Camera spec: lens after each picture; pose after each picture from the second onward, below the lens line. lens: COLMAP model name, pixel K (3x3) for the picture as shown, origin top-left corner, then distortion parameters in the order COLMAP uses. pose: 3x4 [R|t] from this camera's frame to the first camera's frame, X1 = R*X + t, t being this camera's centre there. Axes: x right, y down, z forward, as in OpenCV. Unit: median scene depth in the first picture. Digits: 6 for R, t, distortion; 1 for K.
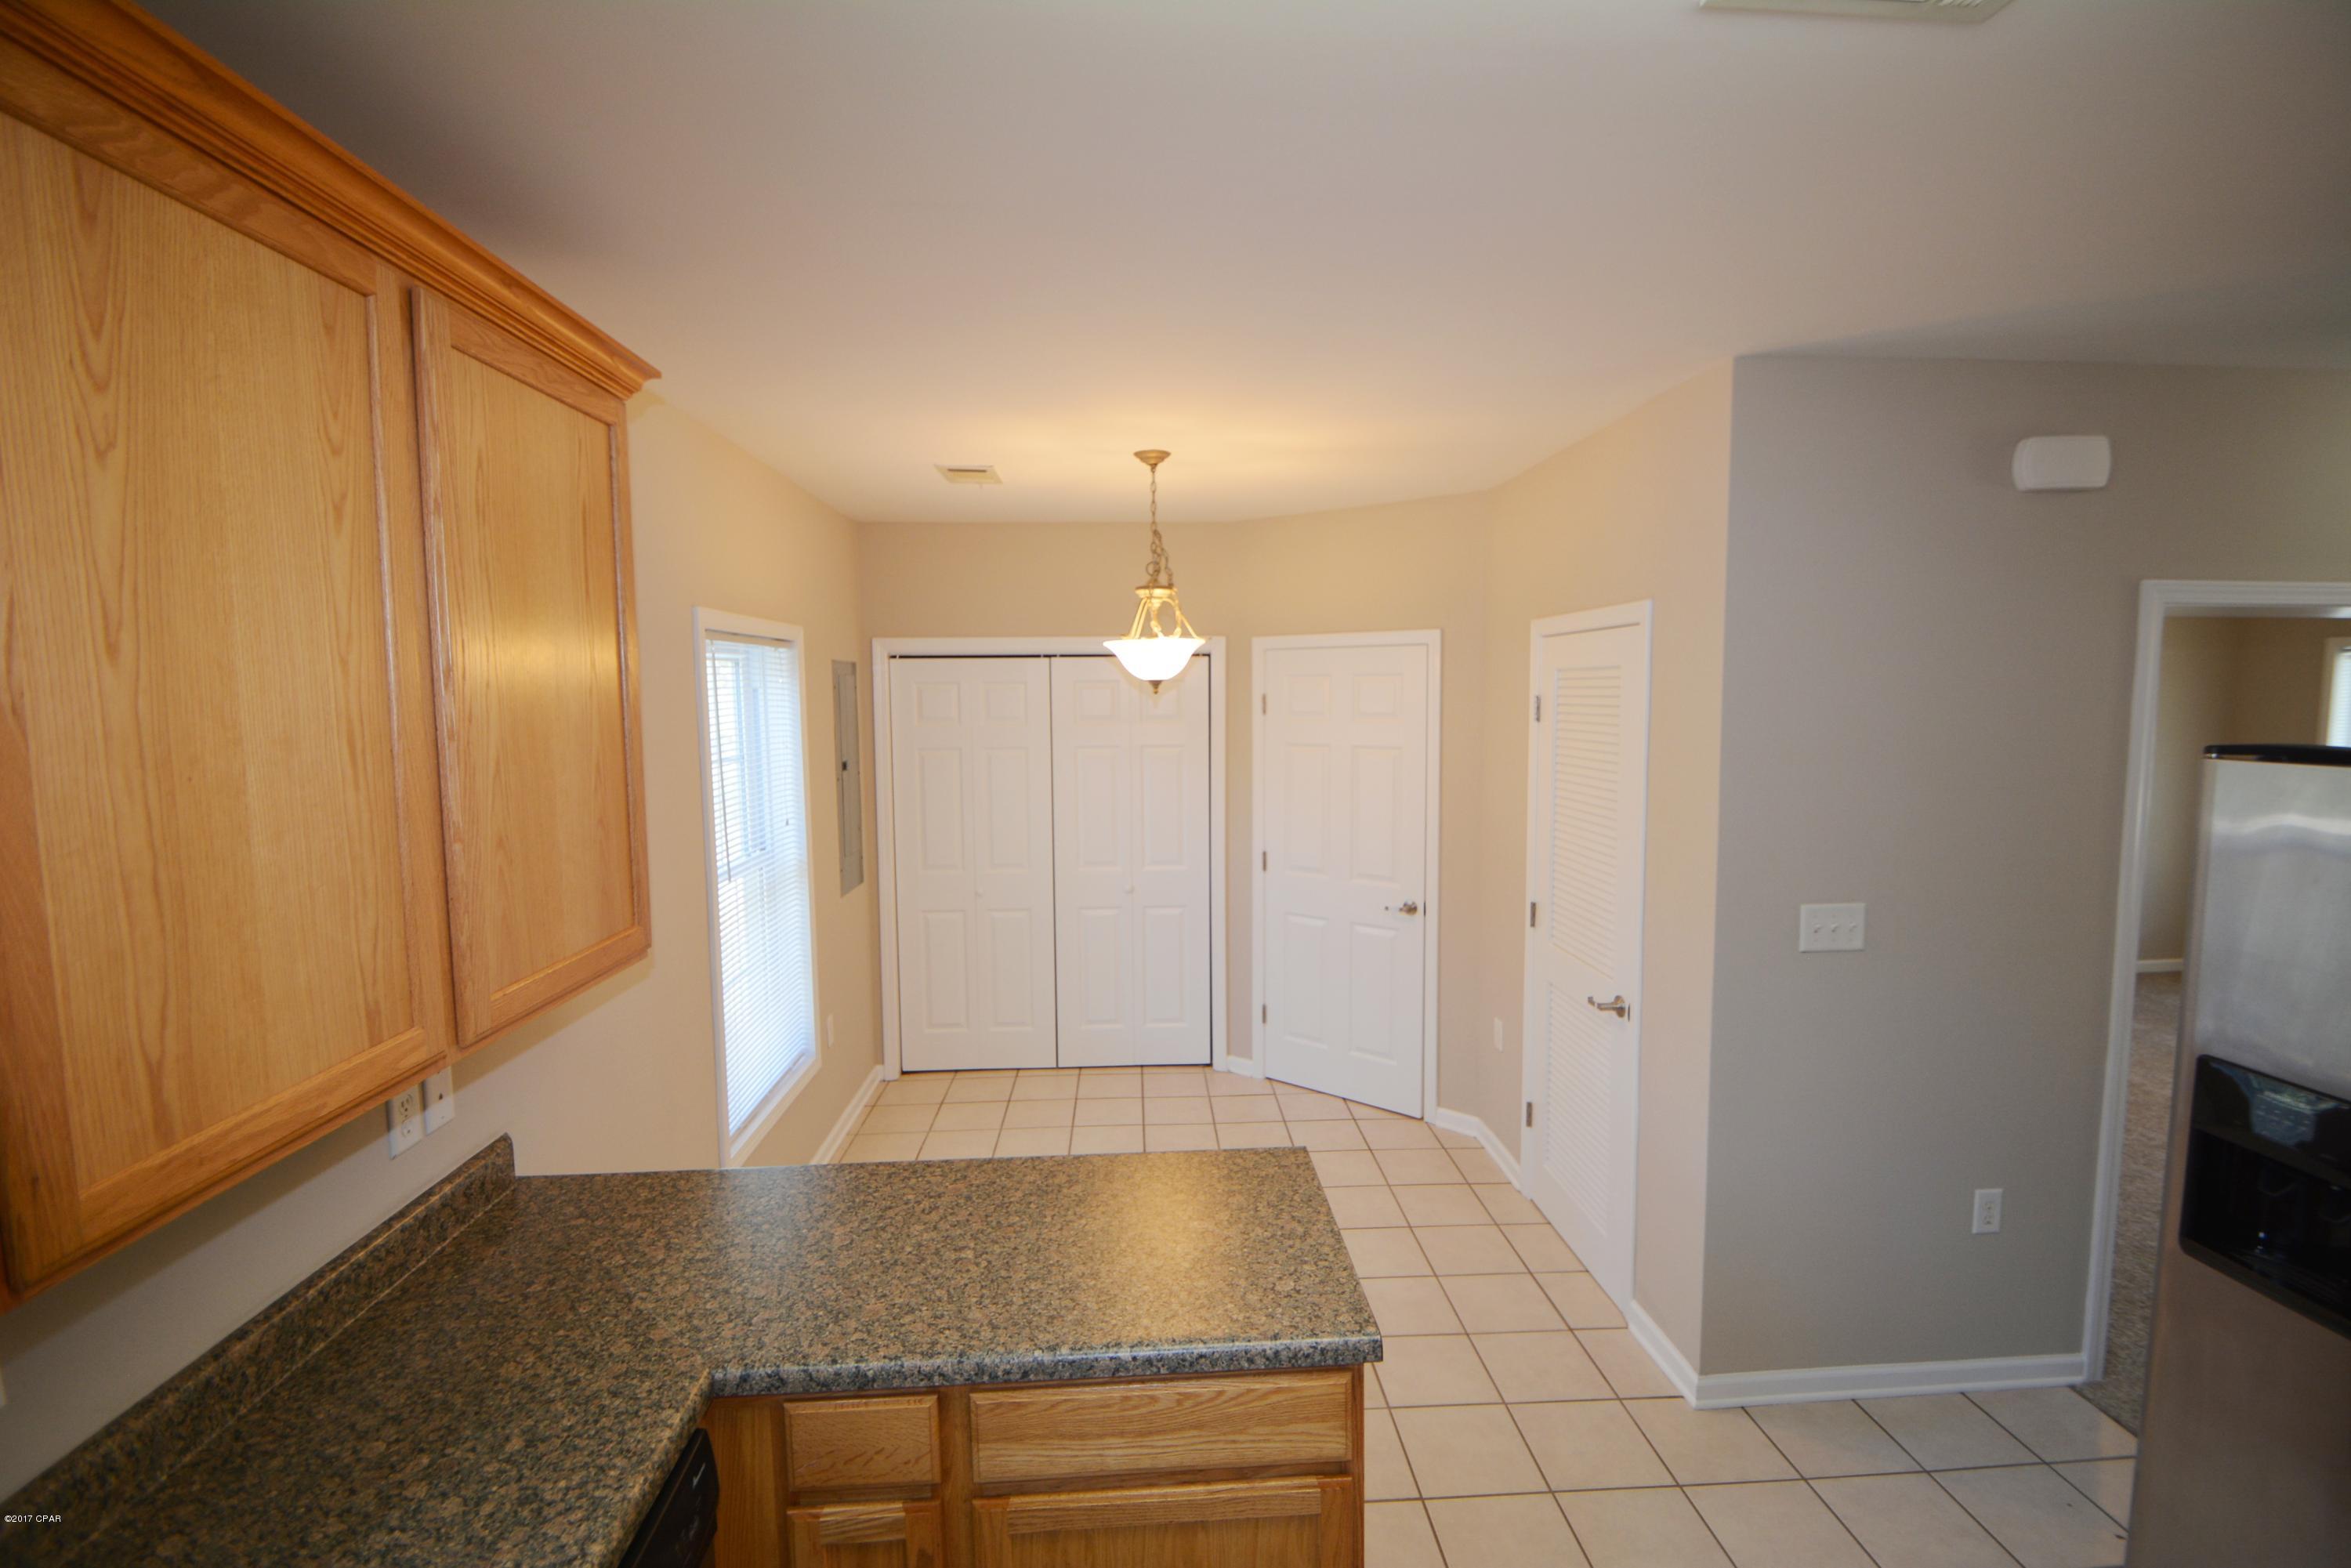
lens RADIAL K [[1034.0, 0, 1187.7], [0, 1034.0, 778.6], [0, 0, 1]] dist [-0.000023, -0.008866]
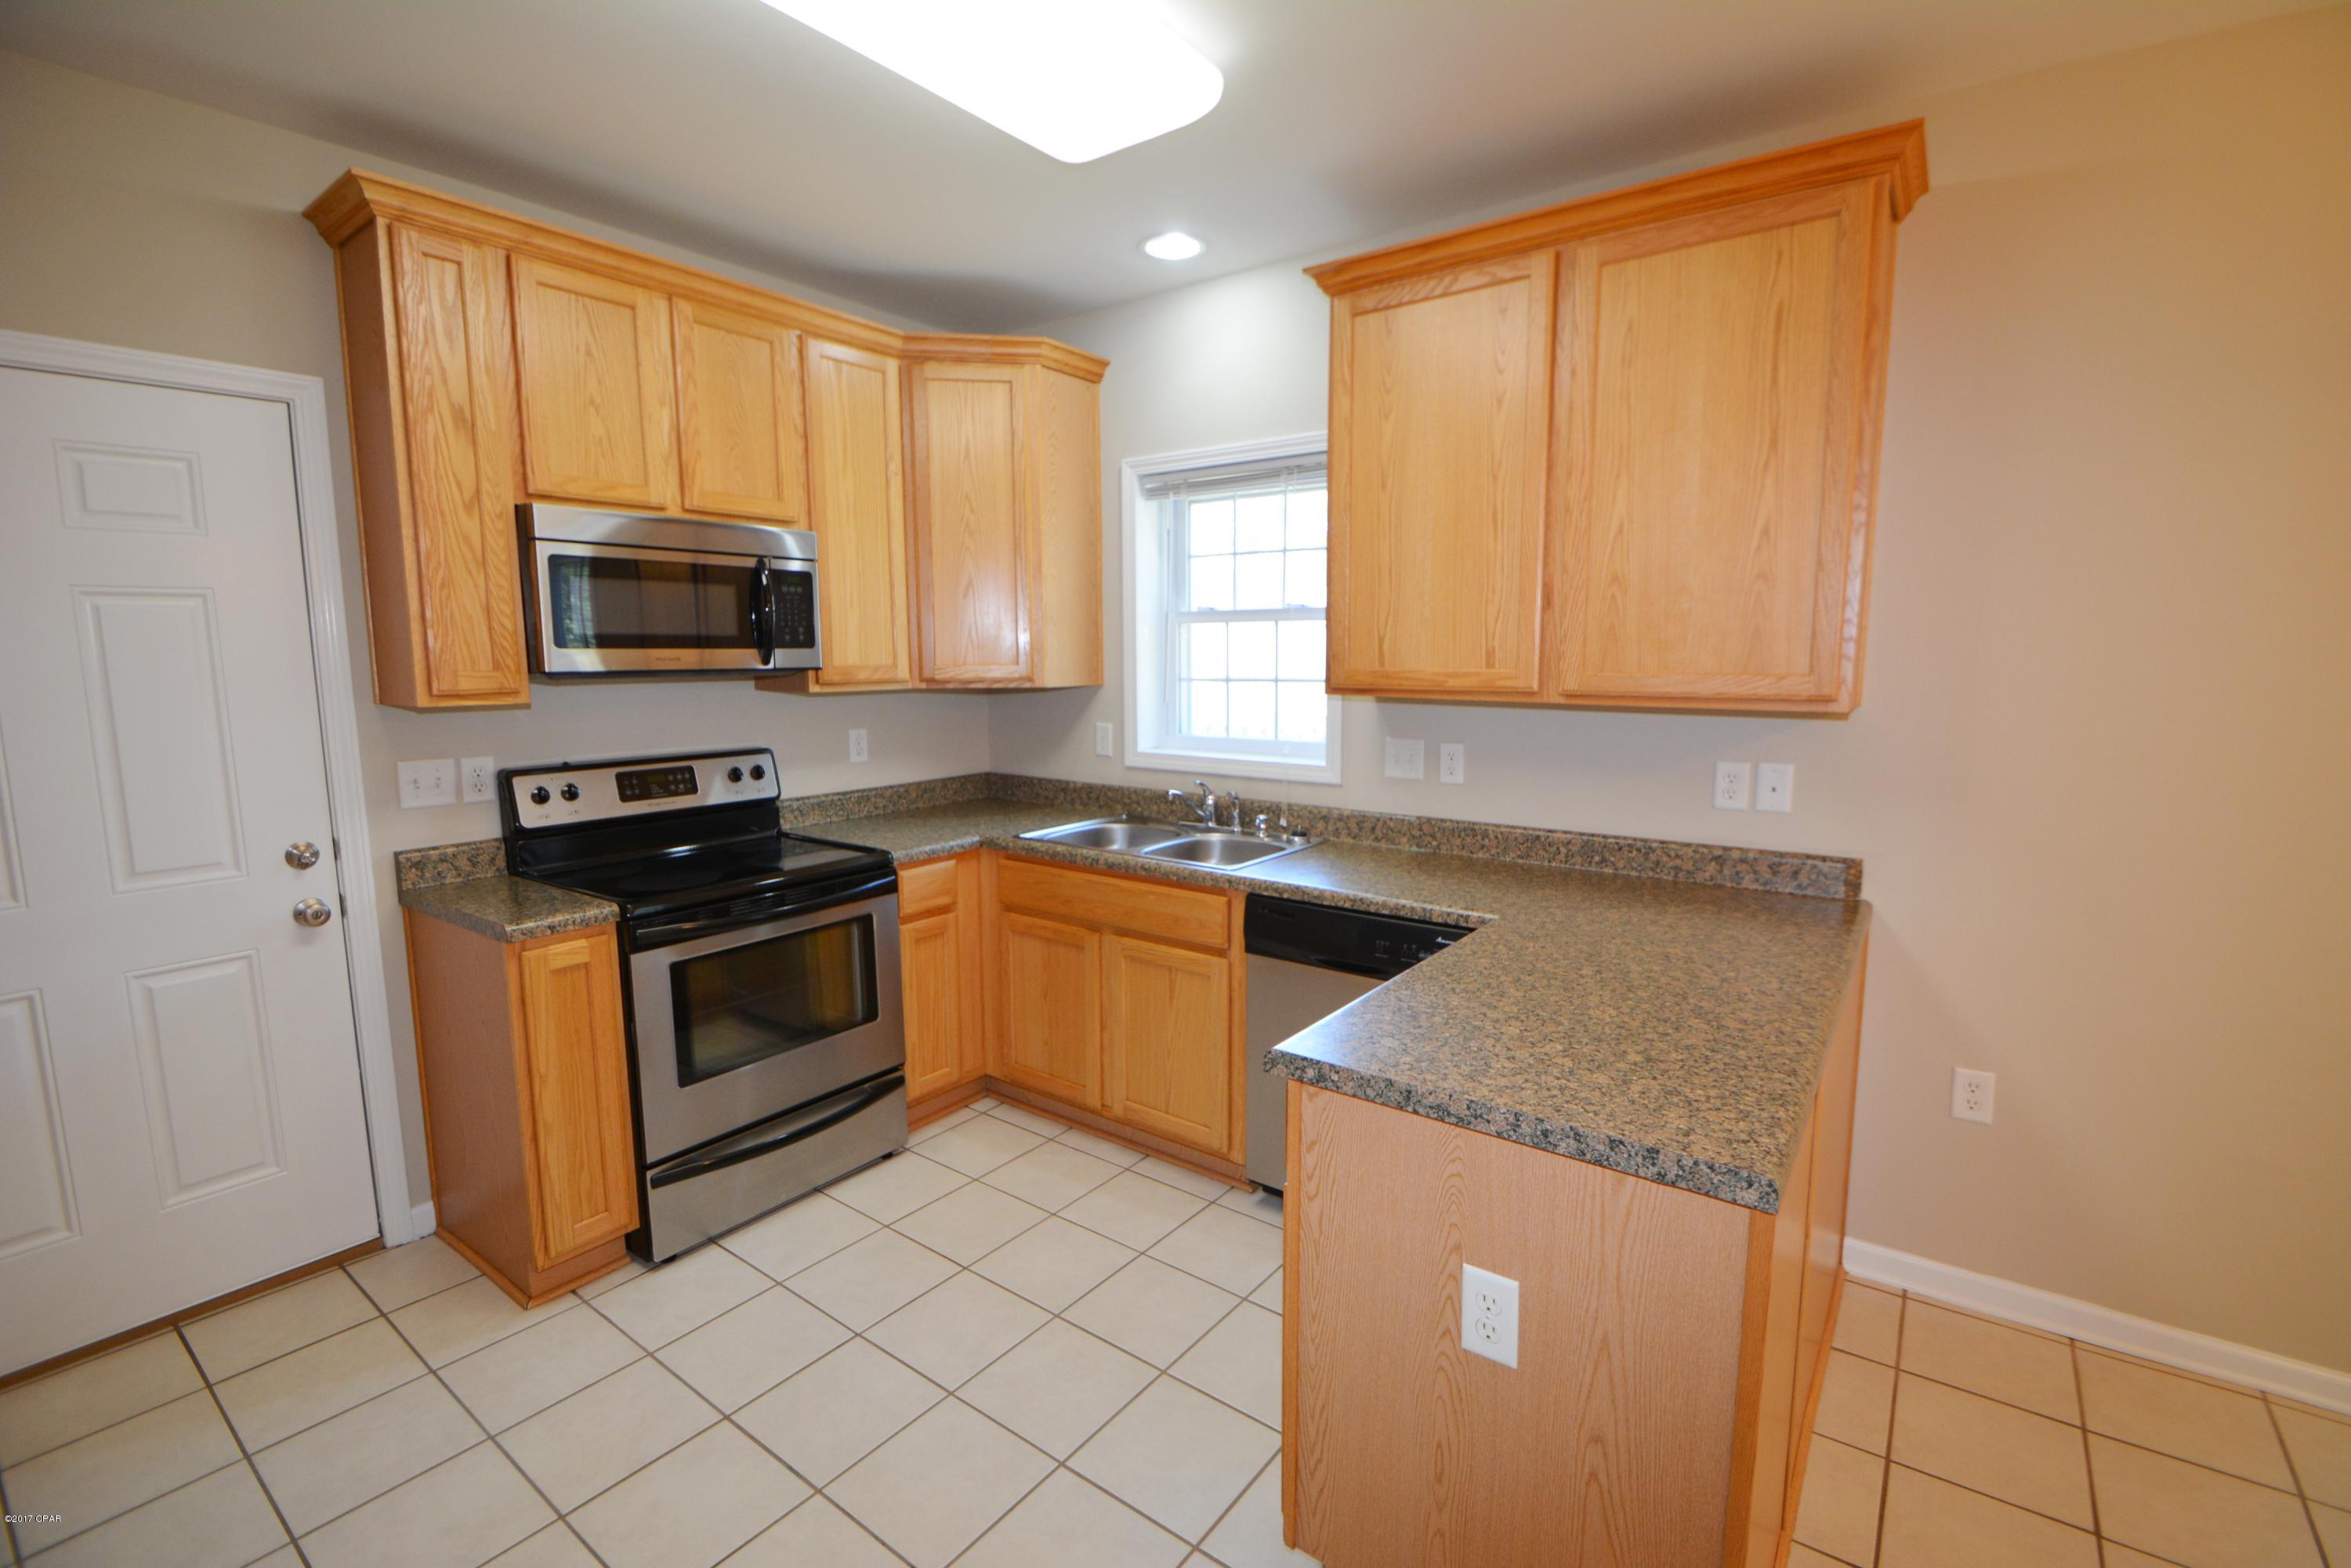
lens RADIAL K [[1034.0, 0, 1187.7], [0, 1034.0, 778.6], [0, 0, 1]] dist [-0.000023, -0.008866]
pose [[-0.639481, 0.105947, -0.761471, 1.023797], [-0.051489, 0.982333, 0.179918, 0.118474], [0.767080, 0.154262, -0.622729, 1.617058]]
